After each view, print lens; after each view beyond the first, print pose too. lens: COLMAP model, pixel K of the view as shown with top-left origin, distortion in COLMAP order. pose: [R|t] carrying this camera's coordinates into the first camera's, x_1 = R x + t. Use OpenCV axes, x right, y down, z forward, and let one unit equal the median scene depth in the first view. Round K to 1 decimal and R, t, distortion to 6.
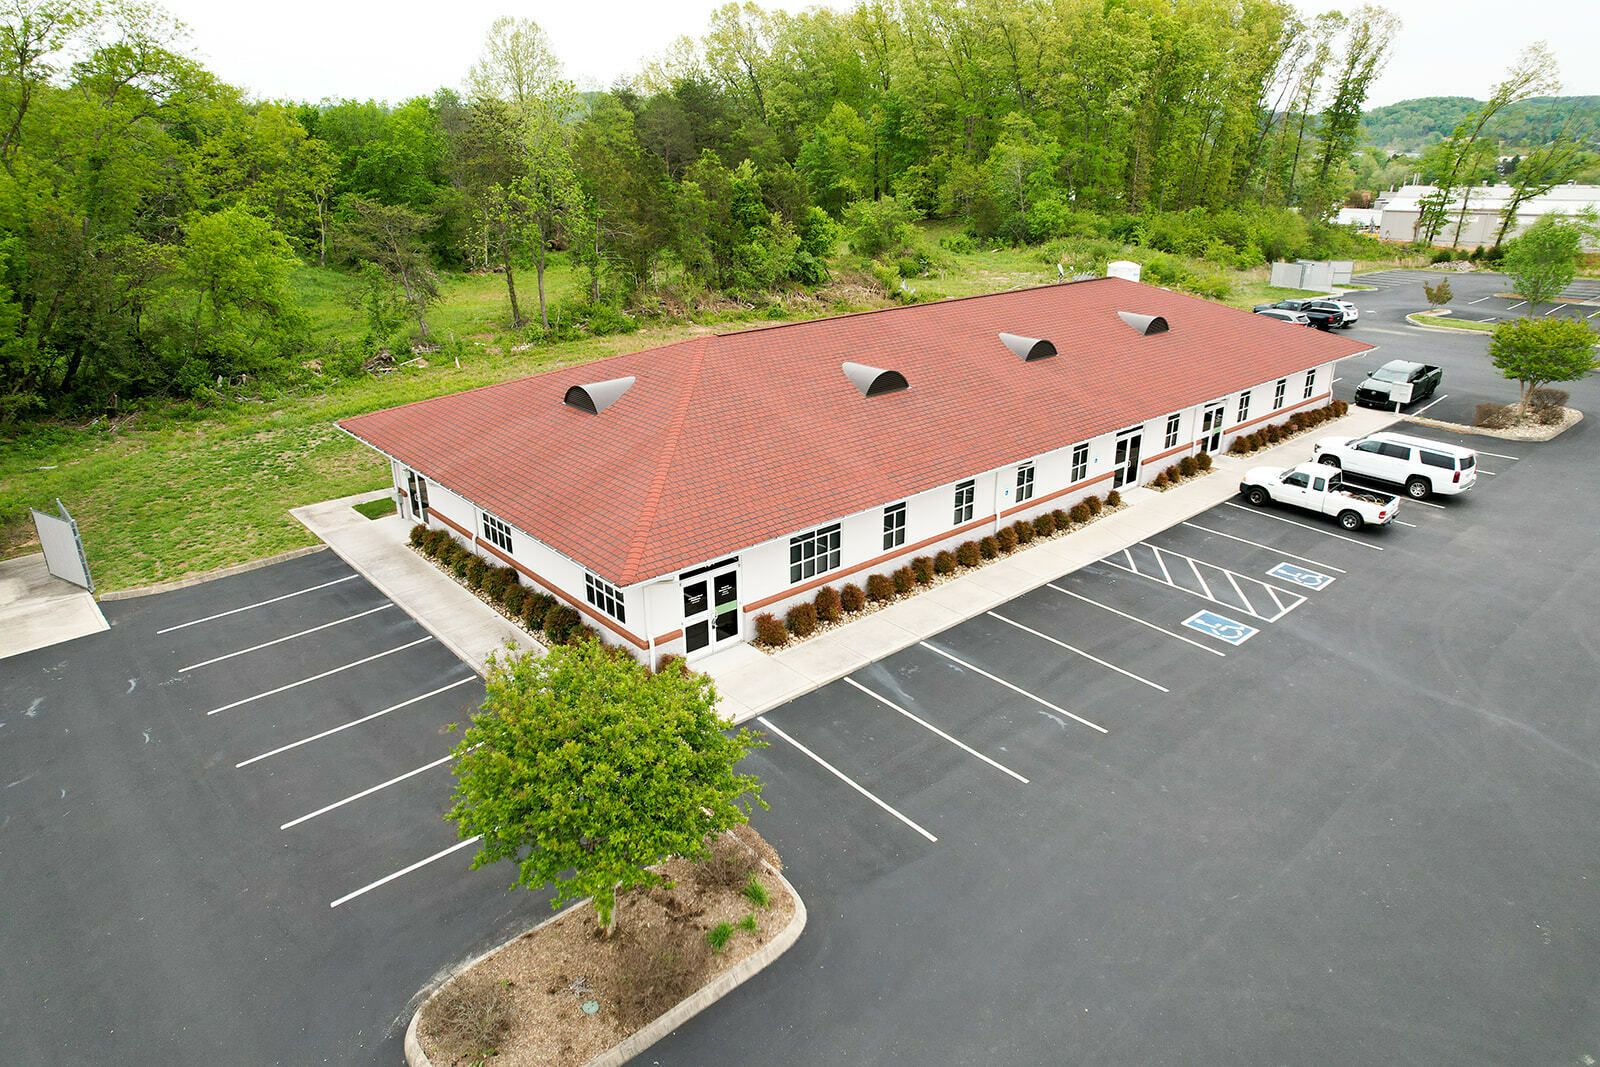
lens RADIAL K [[1020.9, 0, 784.9], [0, 1020.9, 538.1], [0, 0, 1]] dist [-0.004860, 0.004212]
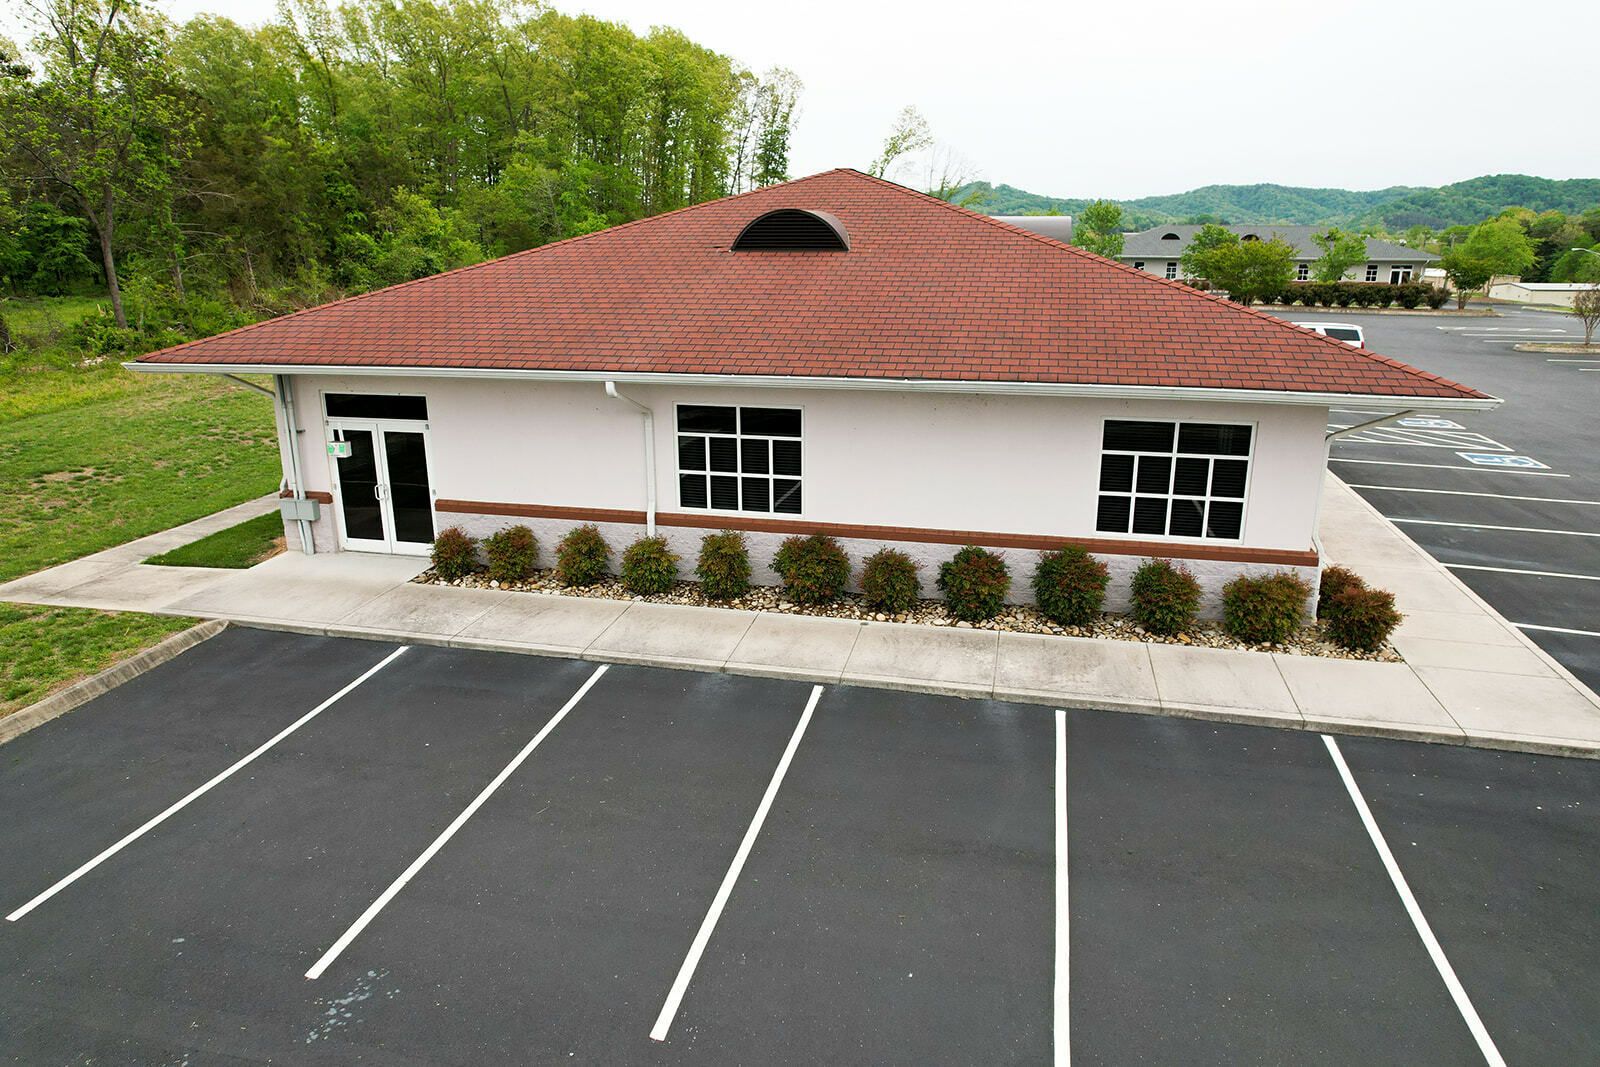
lens RADIAL K [[1020.9, 0, 804.0], [0, 1020.9, 527.5], [0, 0, 1]] dist [-0.004860, 0.004212]
pose [[0.793484, -0.161231, 0.586845, -0.483106], [0.218650, 0.975412, -0.027654, 0.031984], [-0.567957, 0.150257, 0.809227, 0.508025]]
